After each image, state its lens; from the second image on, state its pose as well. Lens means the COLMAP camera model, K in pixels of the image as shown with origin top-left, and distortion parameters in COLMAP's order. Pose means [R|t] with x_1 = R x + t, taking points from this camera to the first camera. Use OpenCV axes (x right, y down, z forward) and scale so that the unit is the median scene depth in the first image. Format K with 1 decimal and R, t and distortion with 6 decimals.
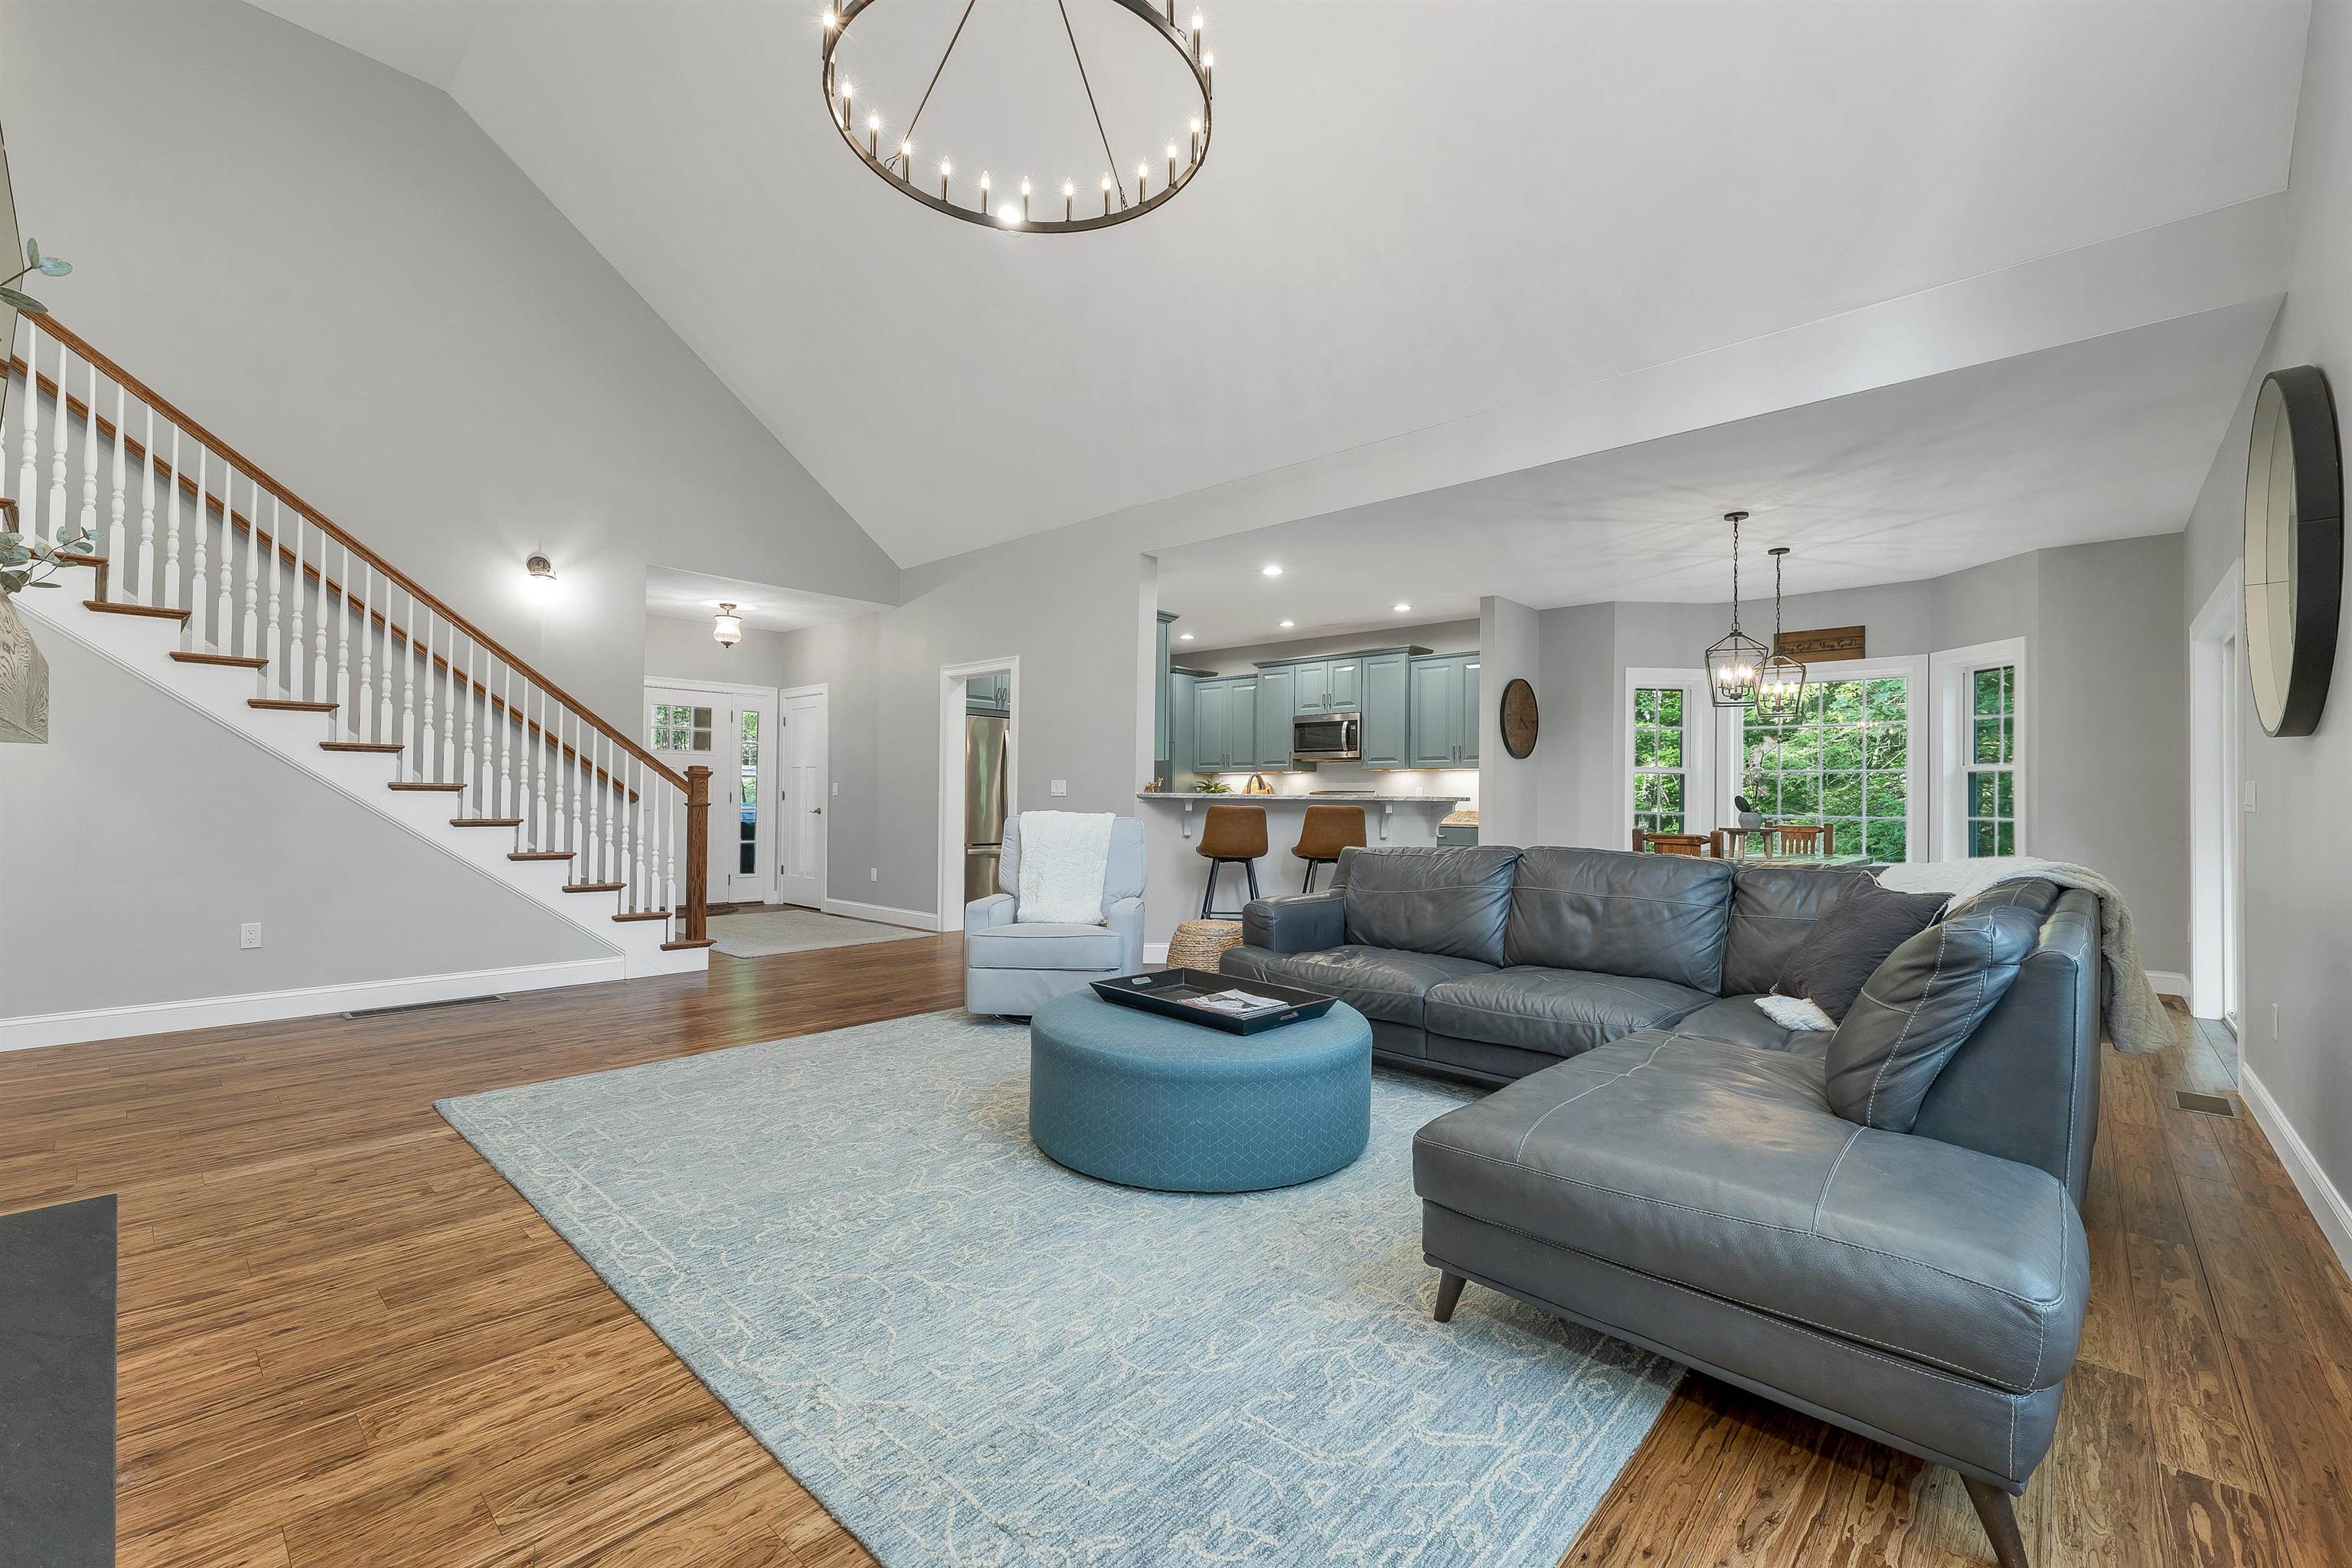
lens RADIAL K [[981.1, 0, 1169.9], [0, 981.1, 790.3], [0, 0, 1]] dist [-0.002228, -0.000302]
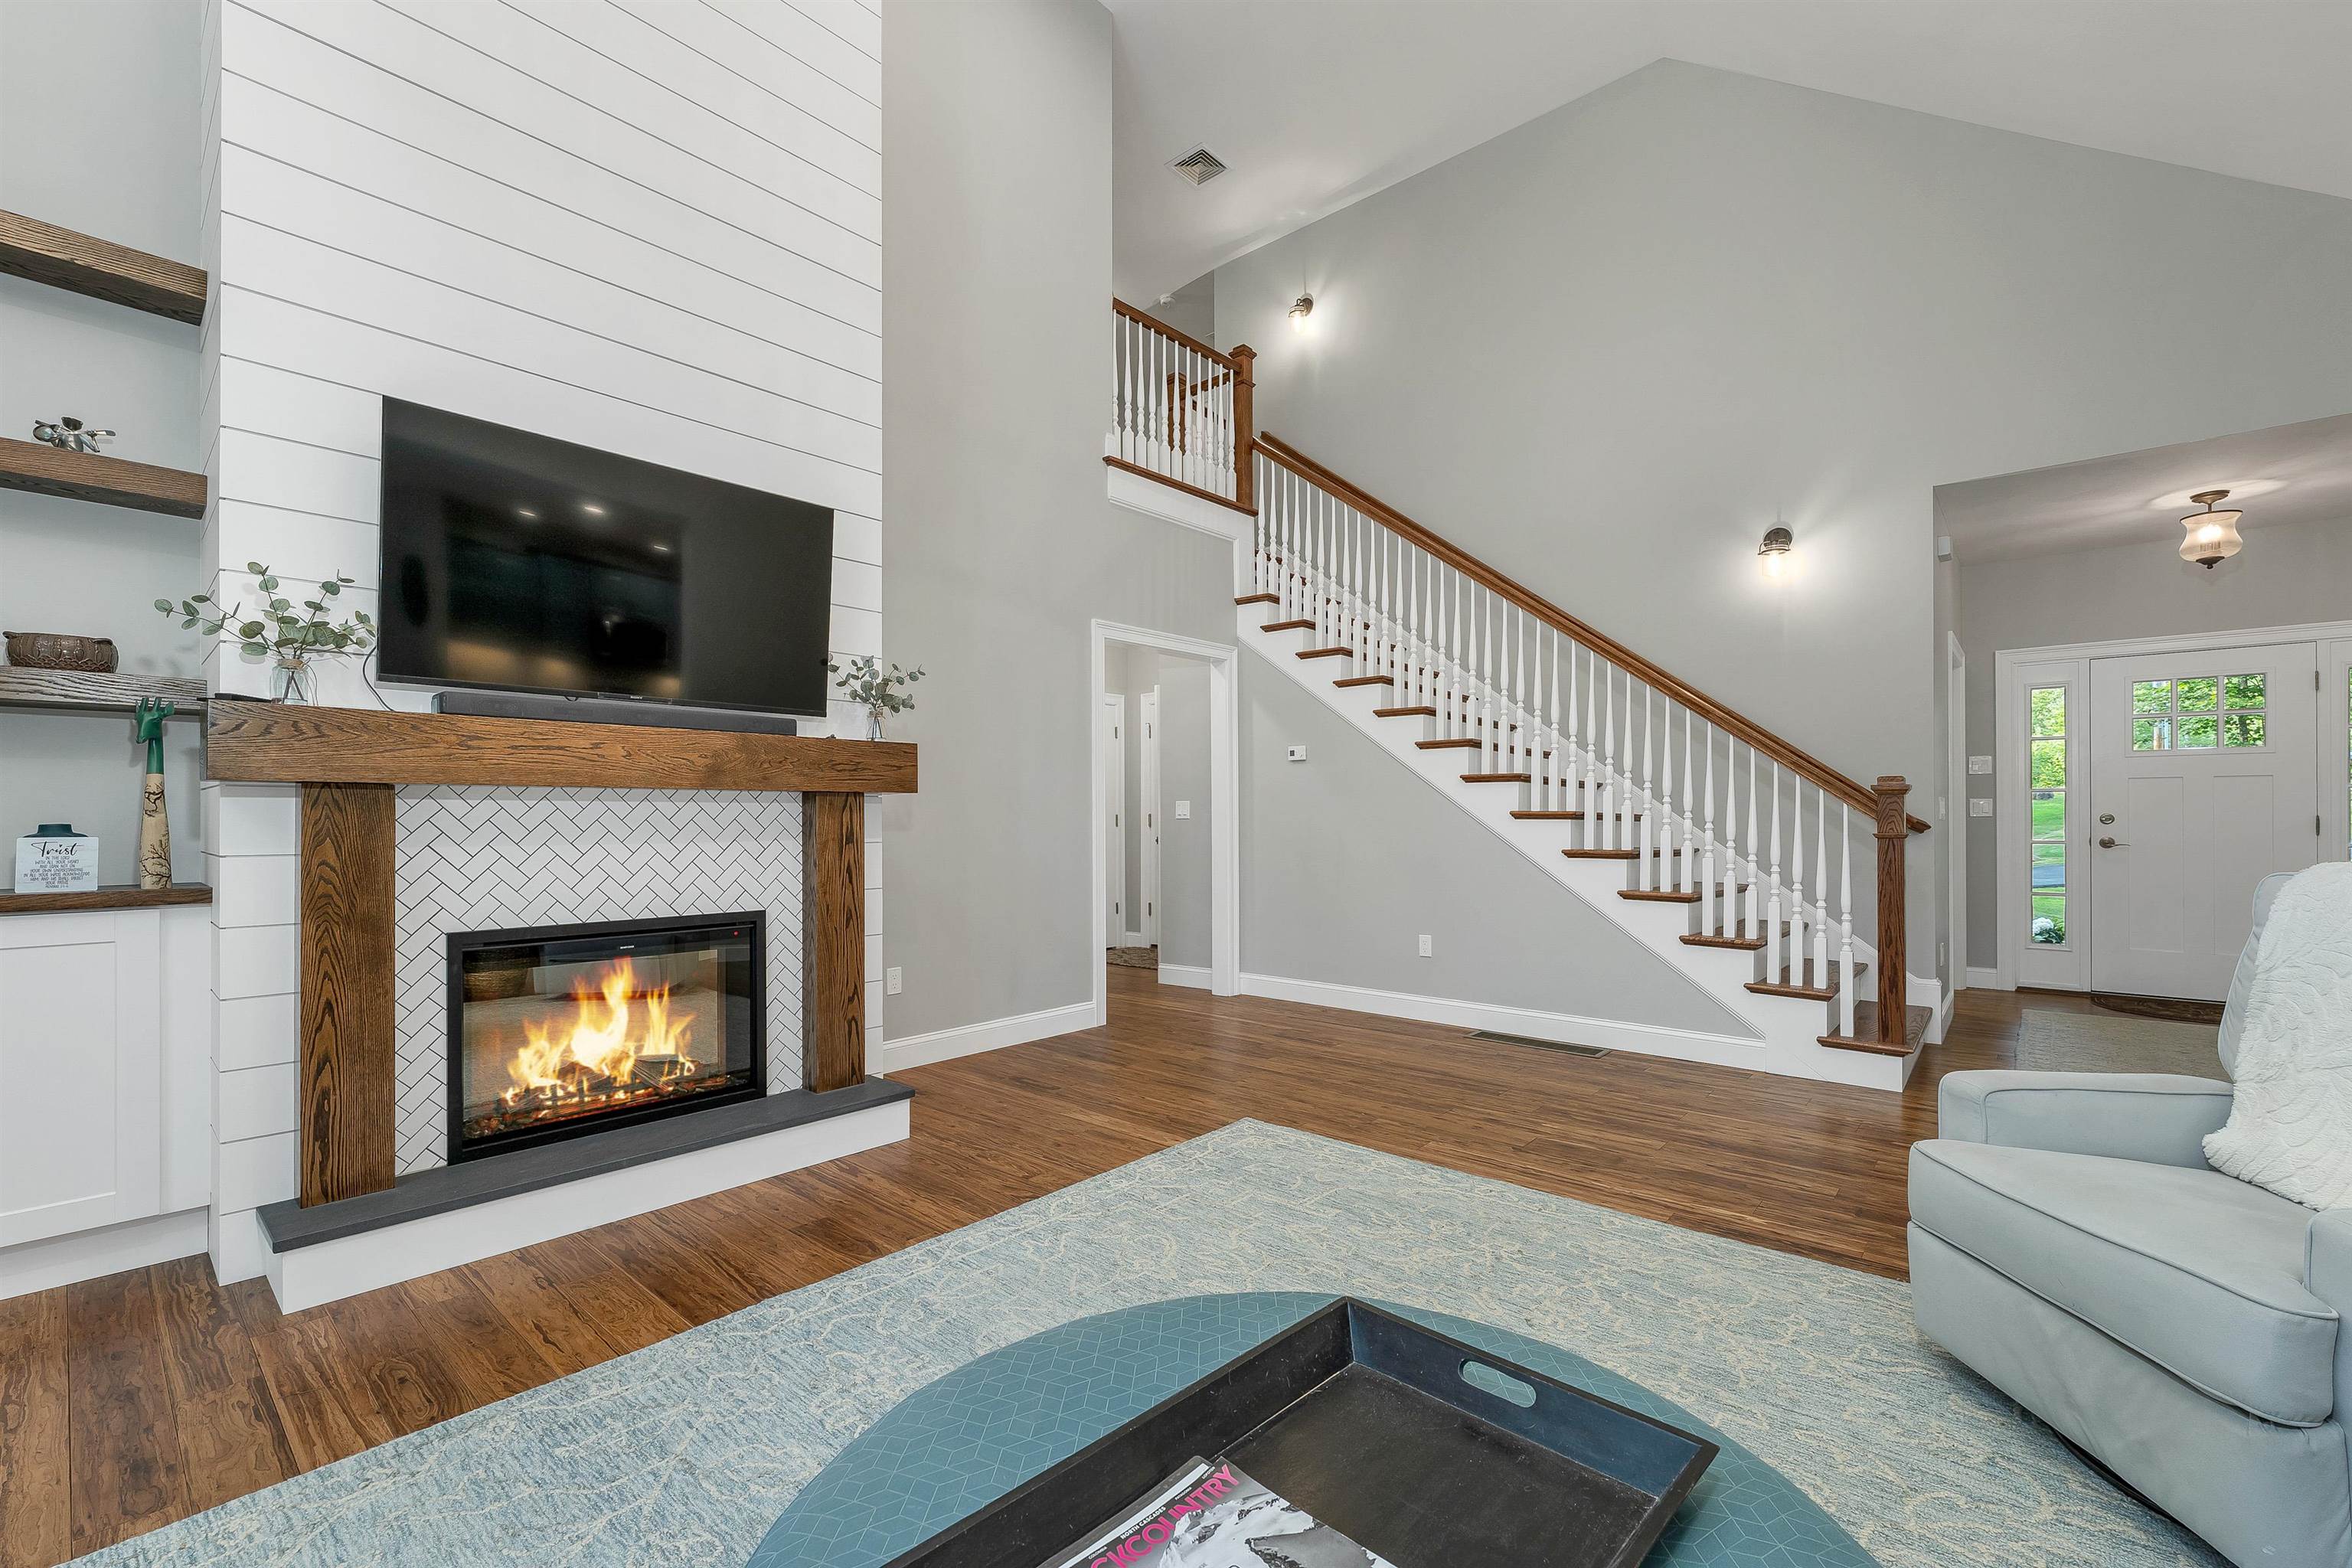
lens RADIAL K [[990.0, 0, 1165.2], [0, 990.0, 817.6], [0, 0, 1]] dist [-0.004201, -0.000470]
pose [[0.014632, -0.011193, -0.999830, 0.311057], [0.009448, 0.999894, -0.011056, 0.009693], [0.999848, -0.009285, 0.014736, 0.925511]]
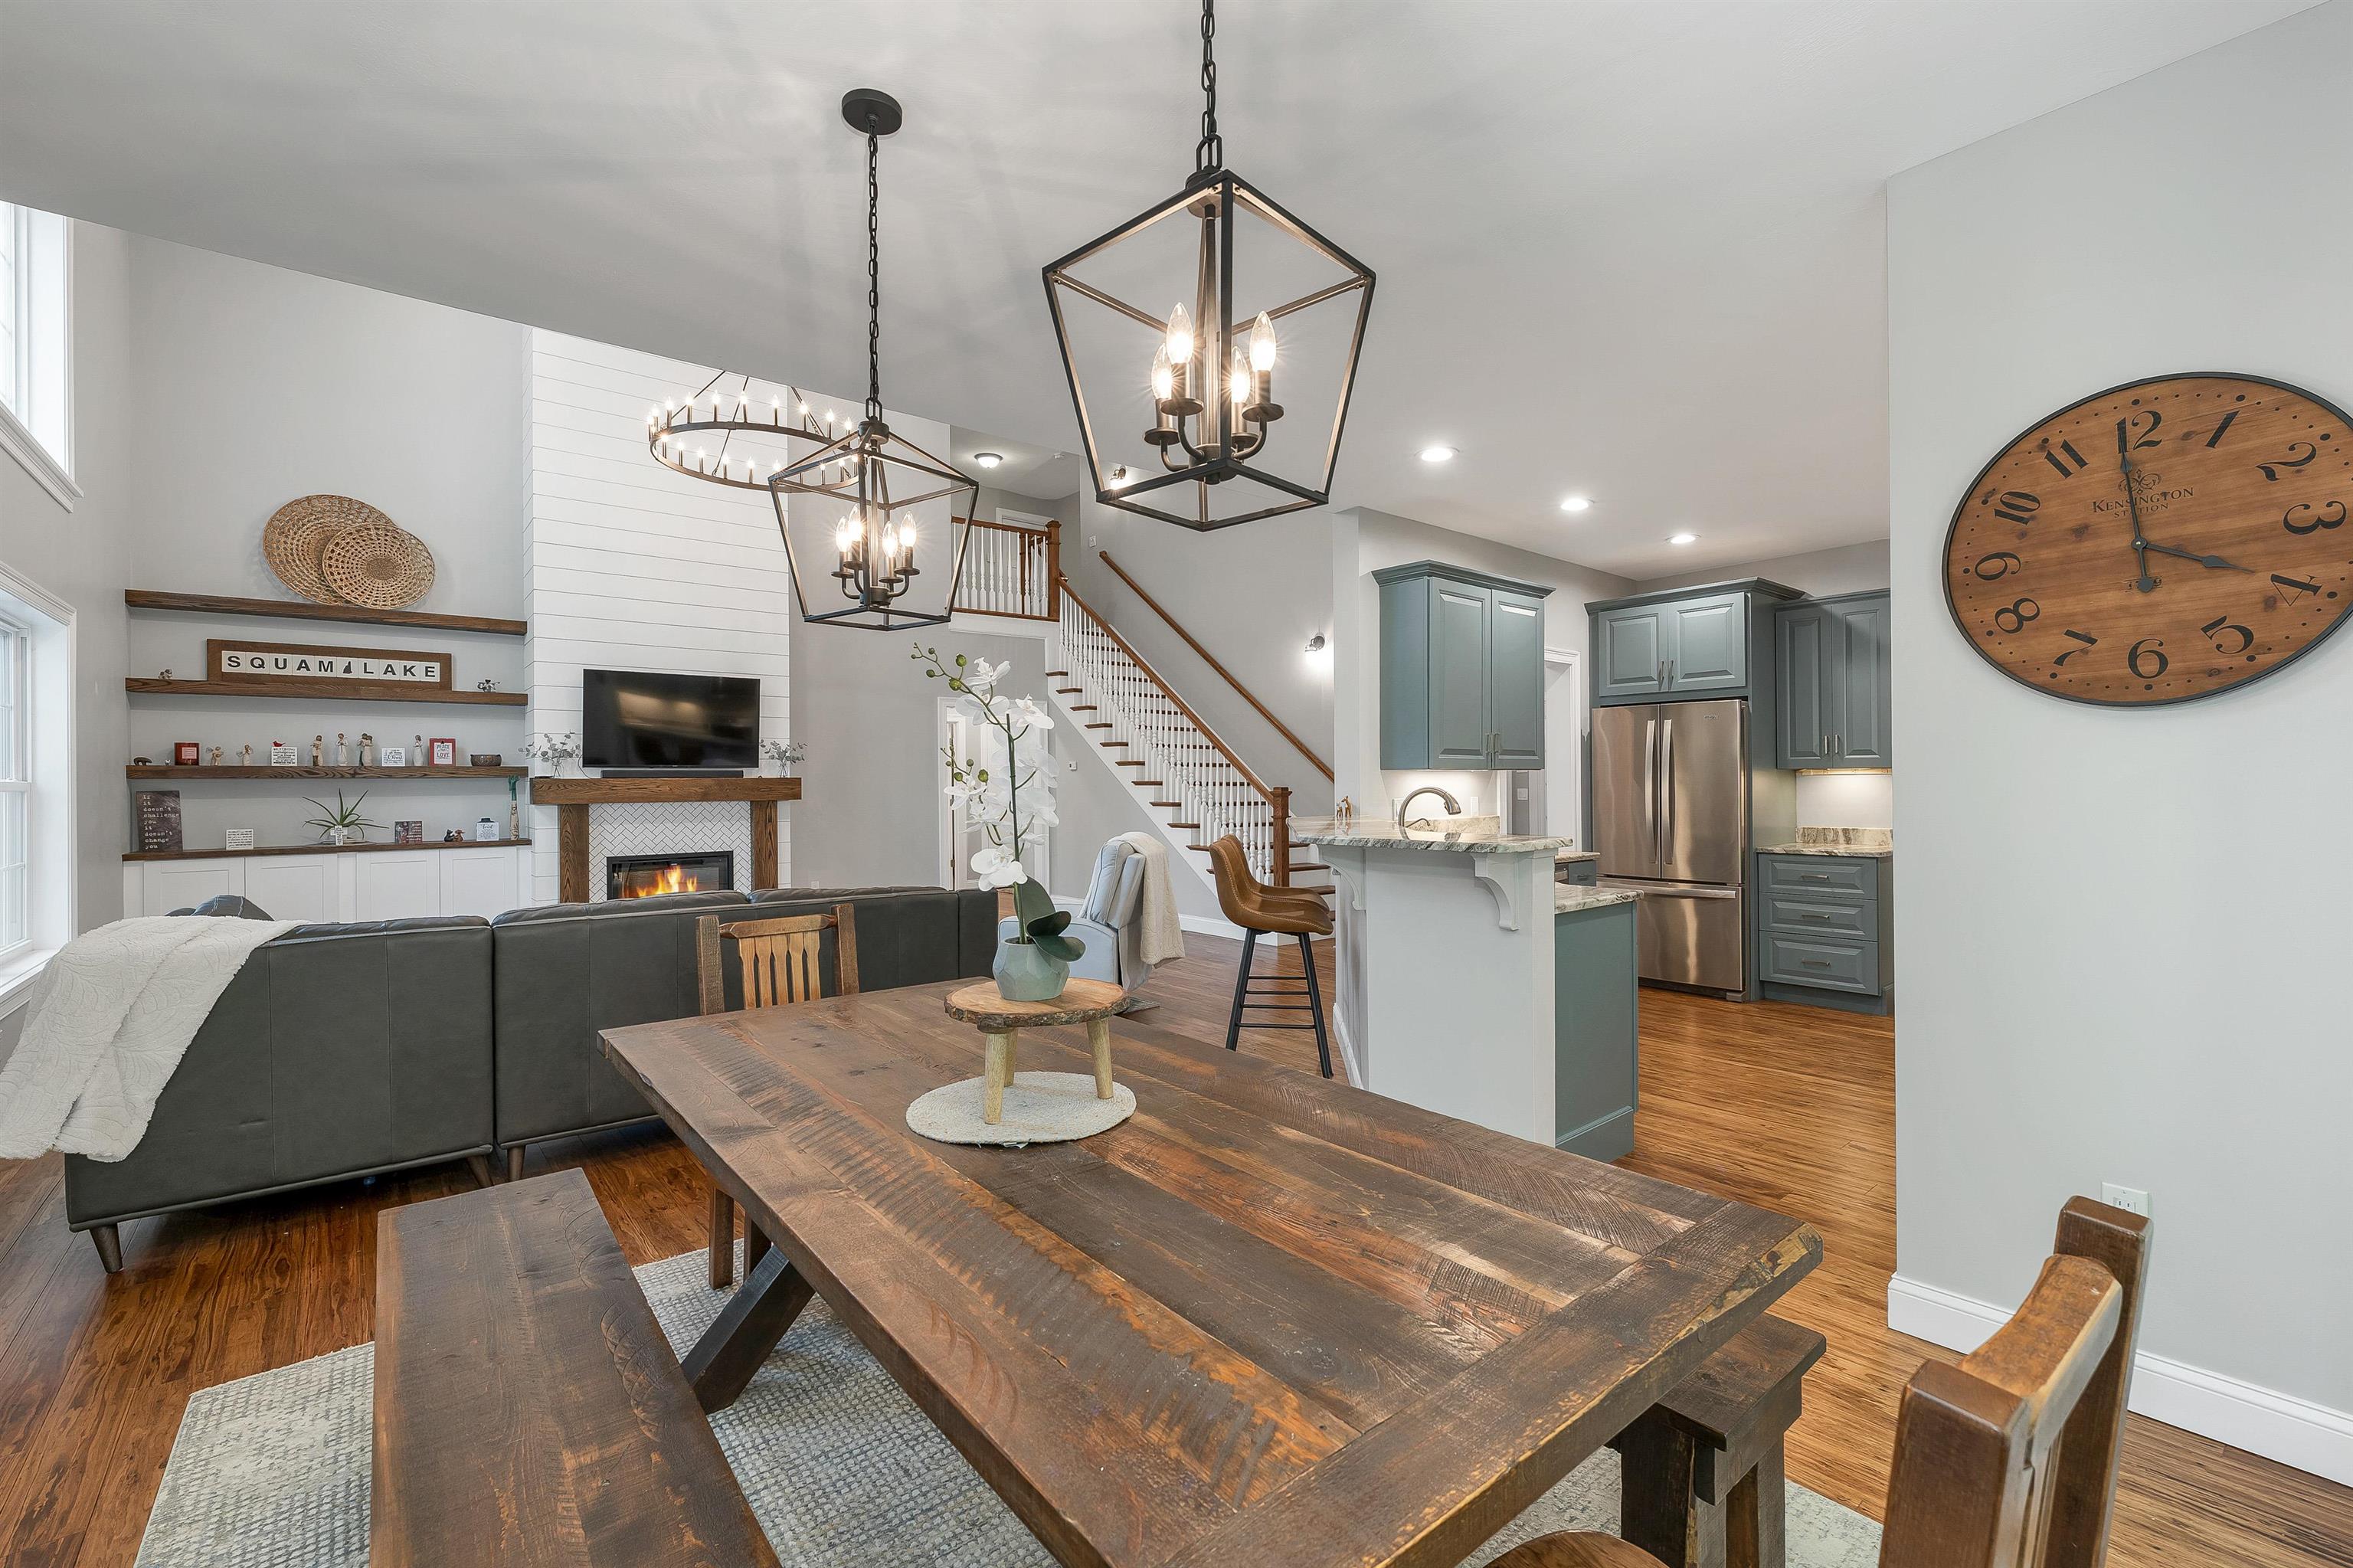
lens RADIAL K [[1009.1, 0, 1177.3], [0, 1009.1, 777.7], [0, 0, 1]] dist [-0.002819, -0.000321]
pose [[-0.139446, -0.011224, -0.990166, 1.550824], [0.012660, 0.999834, -0.013116, -0.041010], [0.990149, -0.014365, -0.139281, 1.930656]]
